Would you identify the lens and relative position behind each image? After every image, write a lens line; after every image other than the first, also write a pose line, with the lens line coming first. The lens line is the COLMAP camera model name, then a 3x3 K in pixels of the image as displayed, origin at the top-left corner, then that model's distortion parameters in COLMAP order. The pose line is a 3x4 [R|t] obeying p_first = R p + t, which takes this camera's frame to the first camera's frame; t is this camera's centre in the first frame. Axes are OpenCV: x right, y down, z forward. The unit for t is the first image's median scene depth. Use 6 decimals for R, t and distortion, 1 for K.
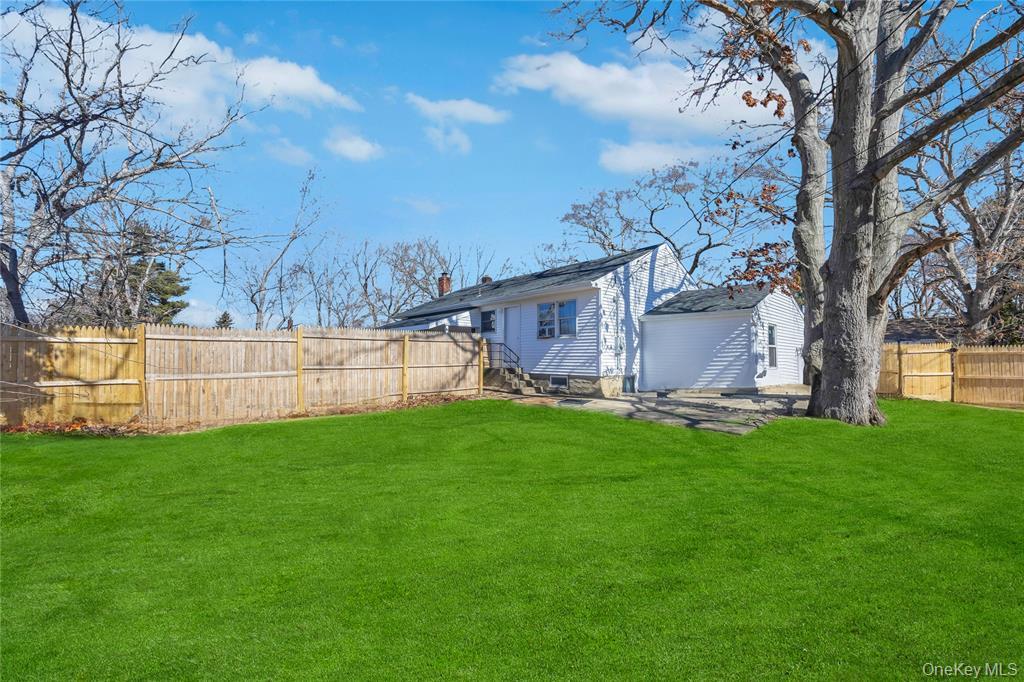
lens RADIAL K [[395.5, 0, 512.2], [0, 395.5, 344.0], [0, 0, 1]] dist [0.002837, 0.000115]
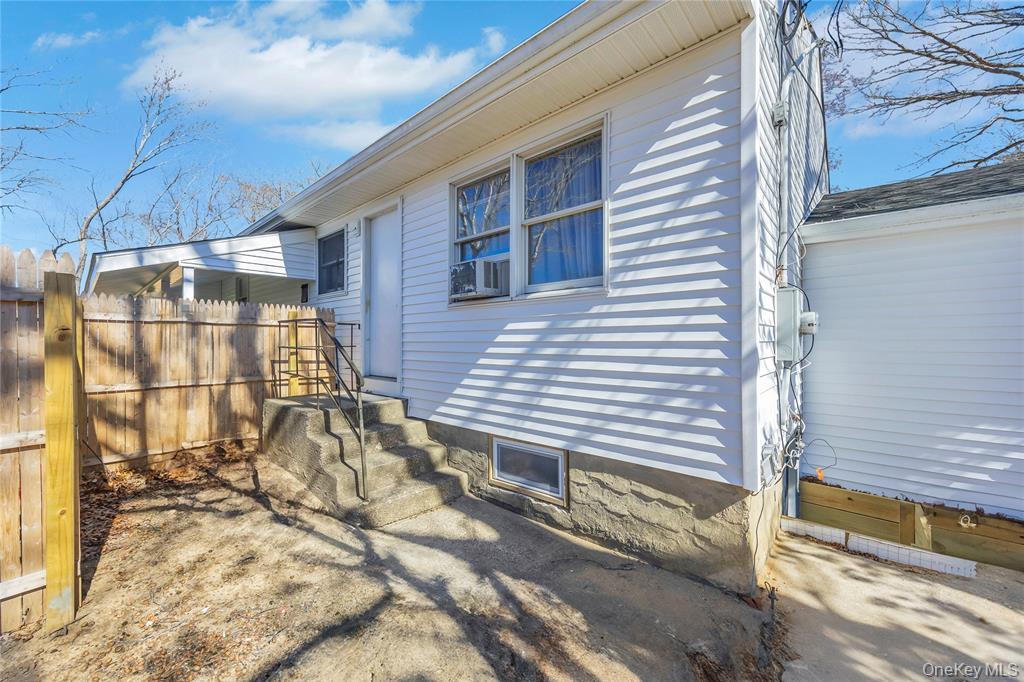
lens RADIAL K [[395.5, 0, 509.6], [0, 395.5, 340.5], [0, 0, 1]] dist [0.002837, 0.000115]
pose [[0.995611, -0.002654, 0.093547, 0.081555], [-0.000150, 0.999551, 0.029958, 0.004857], [-0.093584, -0.029840, 0.995164, 0.732143]]
